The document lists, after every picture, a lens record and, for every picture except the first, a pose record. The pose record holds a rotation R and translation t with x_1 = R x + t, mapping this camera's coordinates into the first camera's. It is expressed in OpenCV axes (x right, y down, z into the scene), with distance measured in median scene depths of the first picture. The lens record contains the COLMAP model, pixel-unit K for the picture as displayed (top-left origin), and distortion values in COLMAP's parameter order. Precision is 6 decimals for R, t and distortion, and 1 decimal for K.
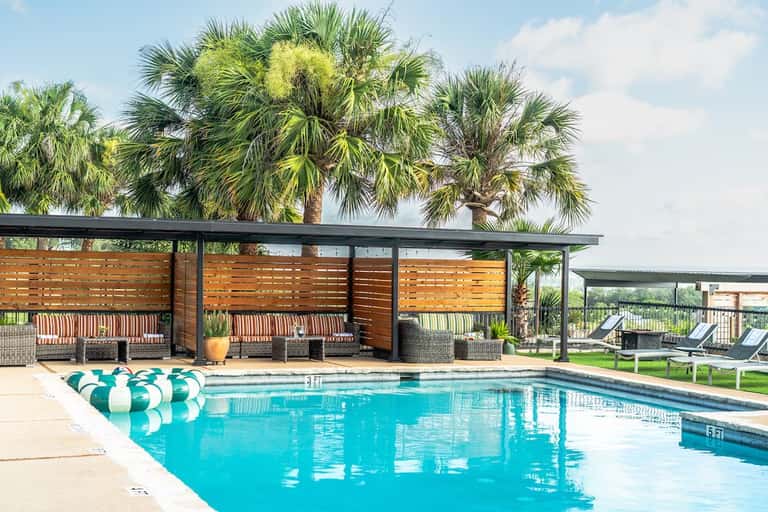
lens RADIAL K [[1121.4, 0, 384.0], [0, 1121.4, 256.0], [0, 0, 1]] dist [0.006954, -0.011137]
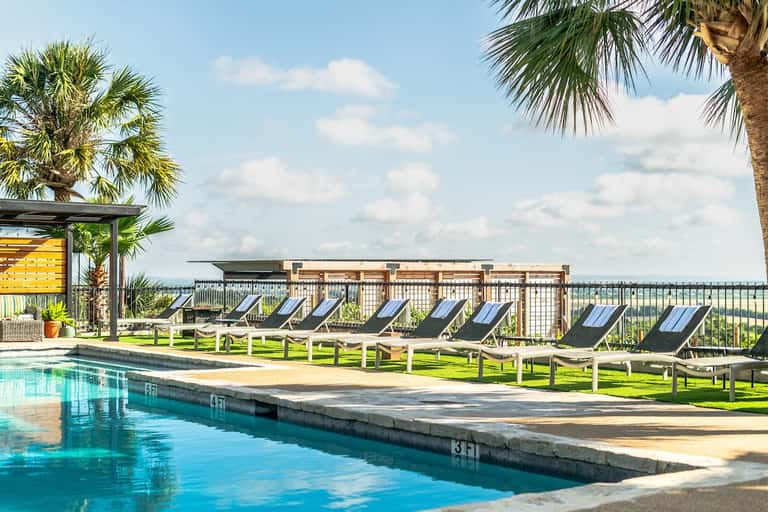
lens RADIAL K [[1121.4, 0, 384.0], [0, 1121.4, 256.0], [0, 0, 1]] dist [0.006954, -0.011137]
pose [[0.972215, -0.013655, 0.233693, 0.166902], [0.016231, 0.999827, -0.009103, 0.035649], [-0.233528, 0.012643, 0.972268, 0.024403]]
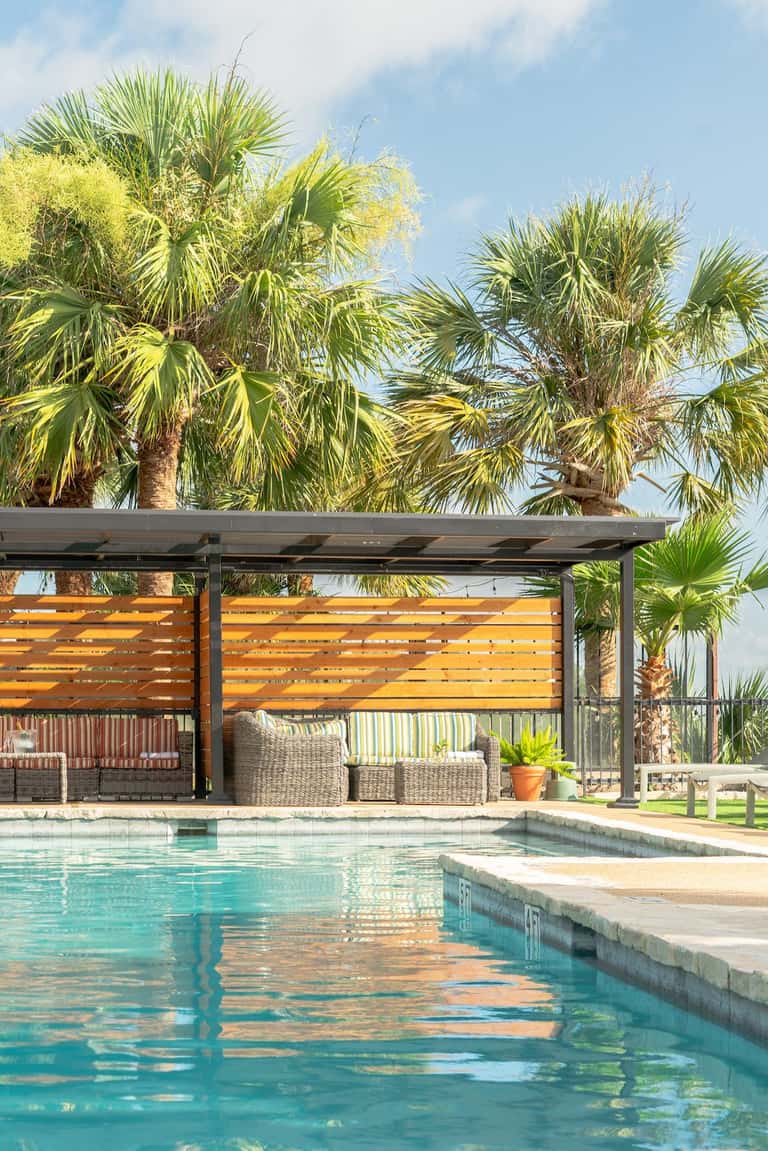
lens RADIAL K [[2282.4, 0, 321.8], [0, 2282.4, 638.3], [0, 0, 1]] dist [0.059356, 0.138477]
pose [[0.962463, -0.028672, -0.269892, 0.299889], [0.021314, 0.999318, -0.030155, 0.052647], [0.270573, 0.023271, 0.962418, 0.086040]]
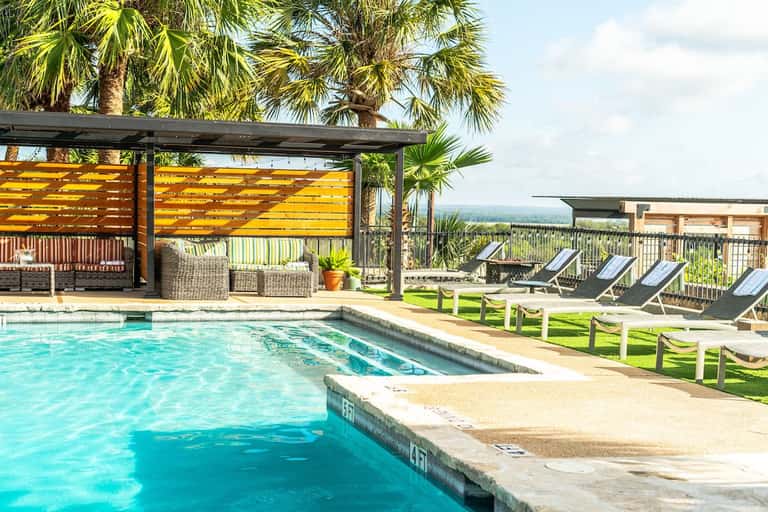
lens RADIAL K [[1134.0, 0, 384.0], [0, 1134.0, 256.0], [0, 0, 1]] dist [0.013983, -0.038661]
pose [[0.995198, 0.006589, -0.097665, 0.233795], [-0.001606, 0.998696, 0.051020, 0.025518], [0.097874, -0.050618, 0.993911, 0.239797]]
